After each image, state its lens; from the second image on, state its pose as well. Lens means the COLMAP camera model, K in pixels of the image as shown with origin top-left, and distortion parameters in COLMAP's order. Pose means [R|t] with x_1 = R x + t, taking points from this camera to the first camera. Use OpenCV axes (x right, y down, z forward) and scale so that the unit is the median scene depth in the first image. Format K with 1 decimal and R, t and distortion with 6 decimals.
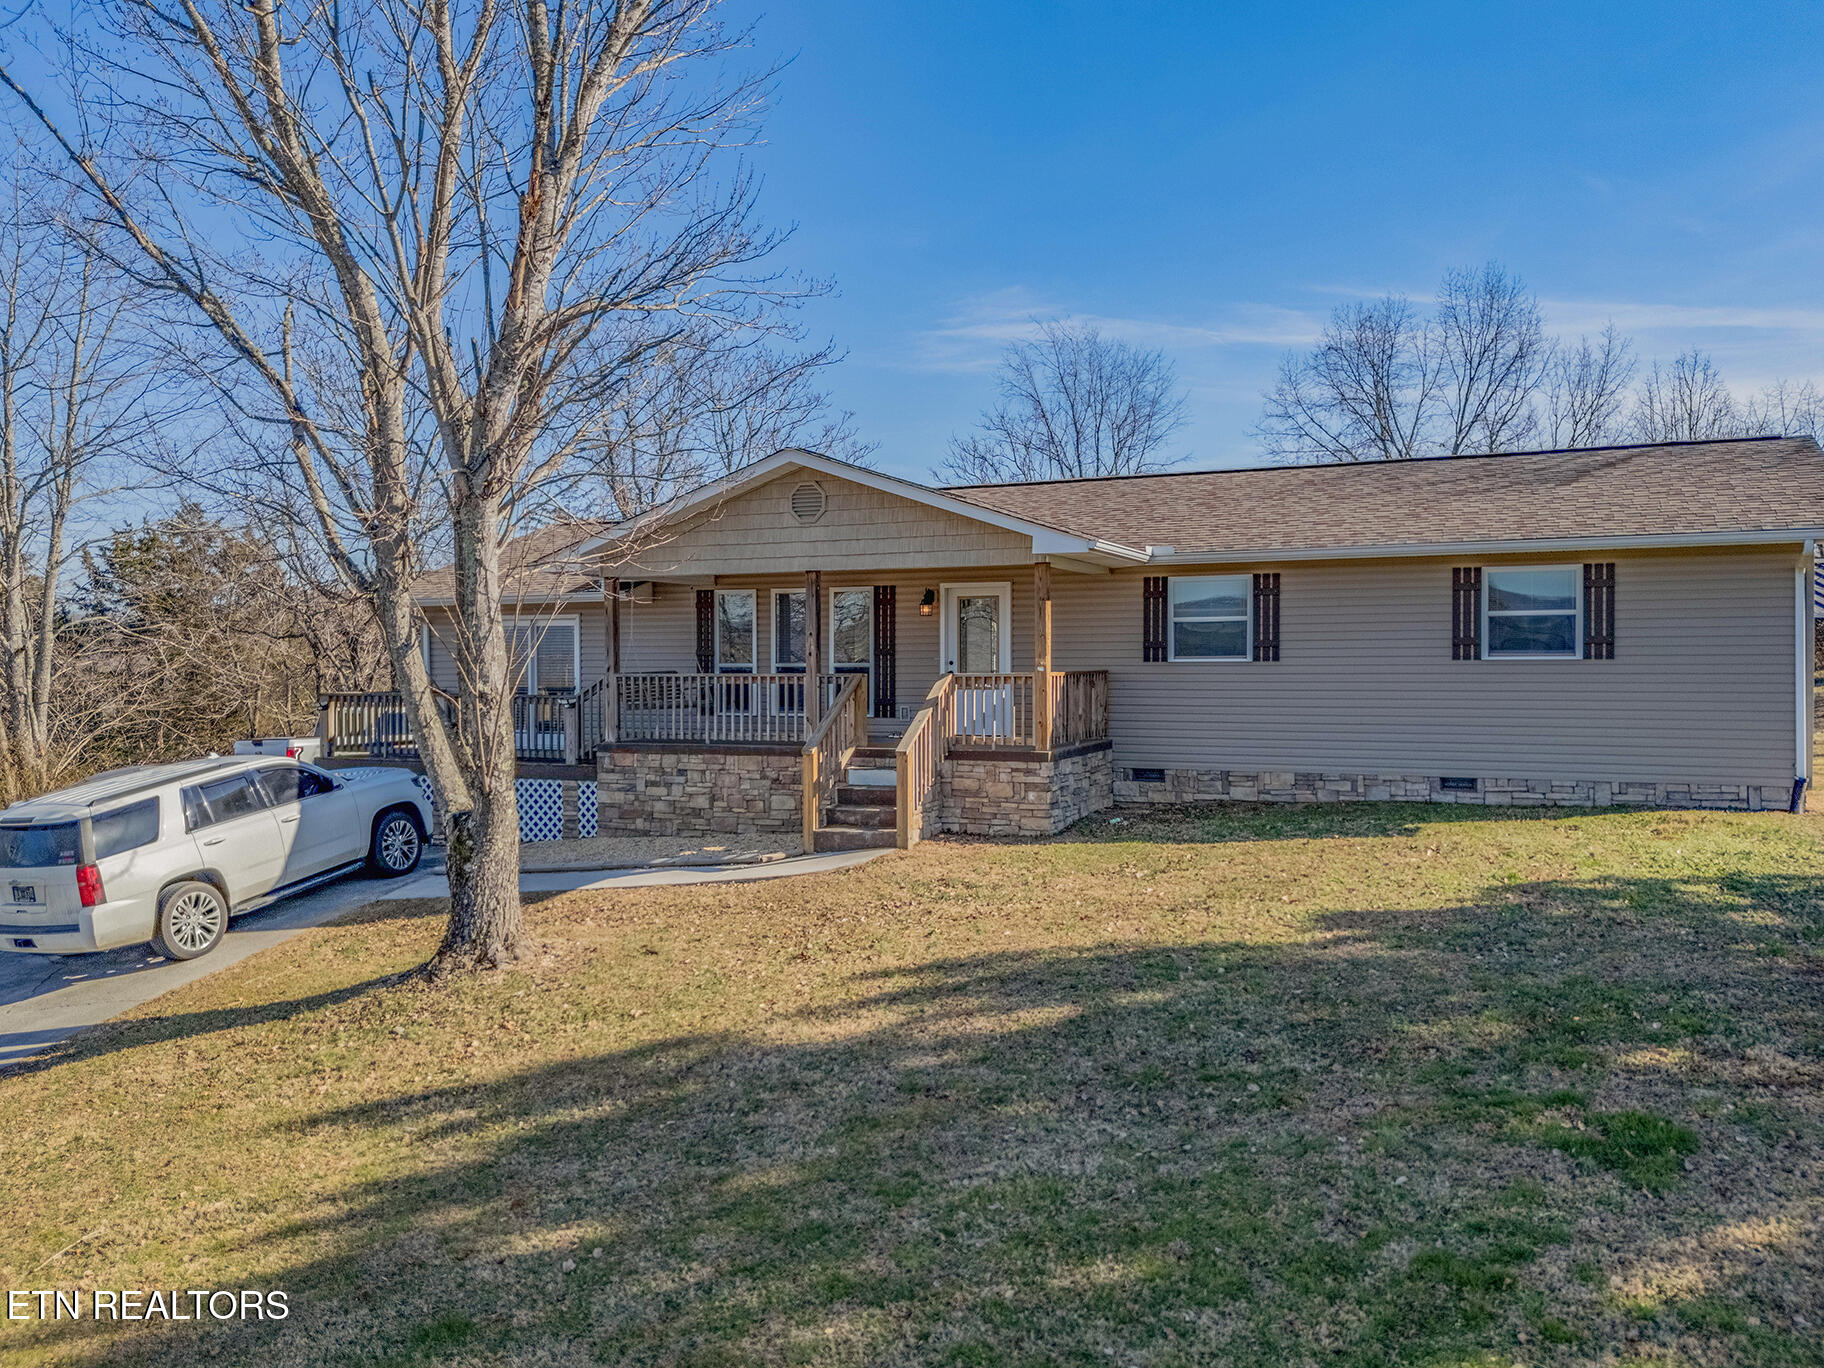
lens RADIAL K [[1450.6, 0, 920.4], [0, 1450.6, 689.6], [0, 0, 1]] dist [0.102622, -0.122734]
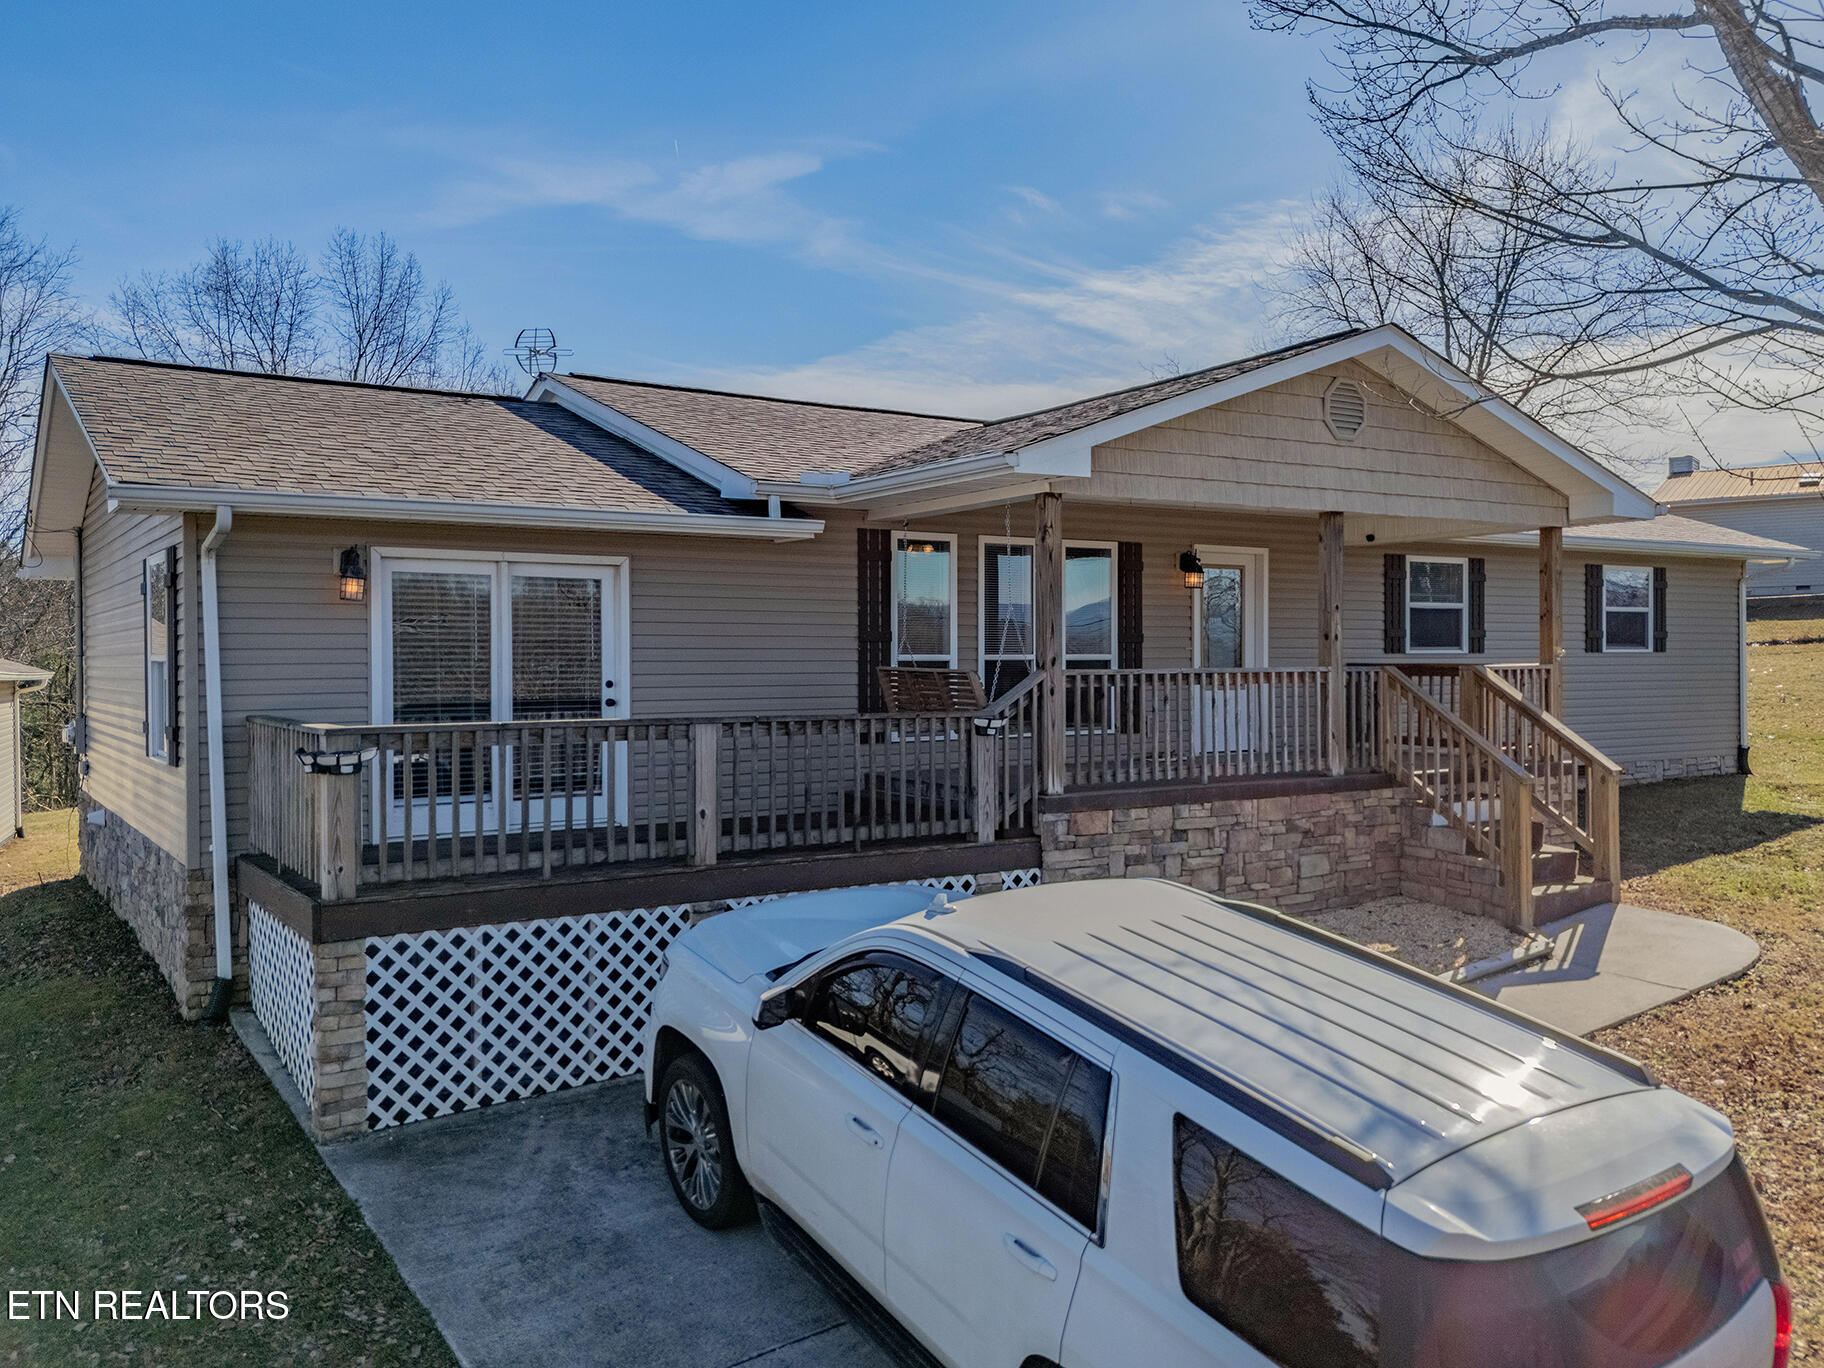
lens RADIAL K [[1450.6, 0, 920.4], [0, 1450.6, 689.6], [0, 0, 1]] dist [0.102622, -0.122734]
pose [[0.573087, -0.013594, 0.819382, -0.709162], [0.017949, 0.999831, 0.004034, -0.006562], [-0.819298, 0.012395, 0.573234, 0.745906]]
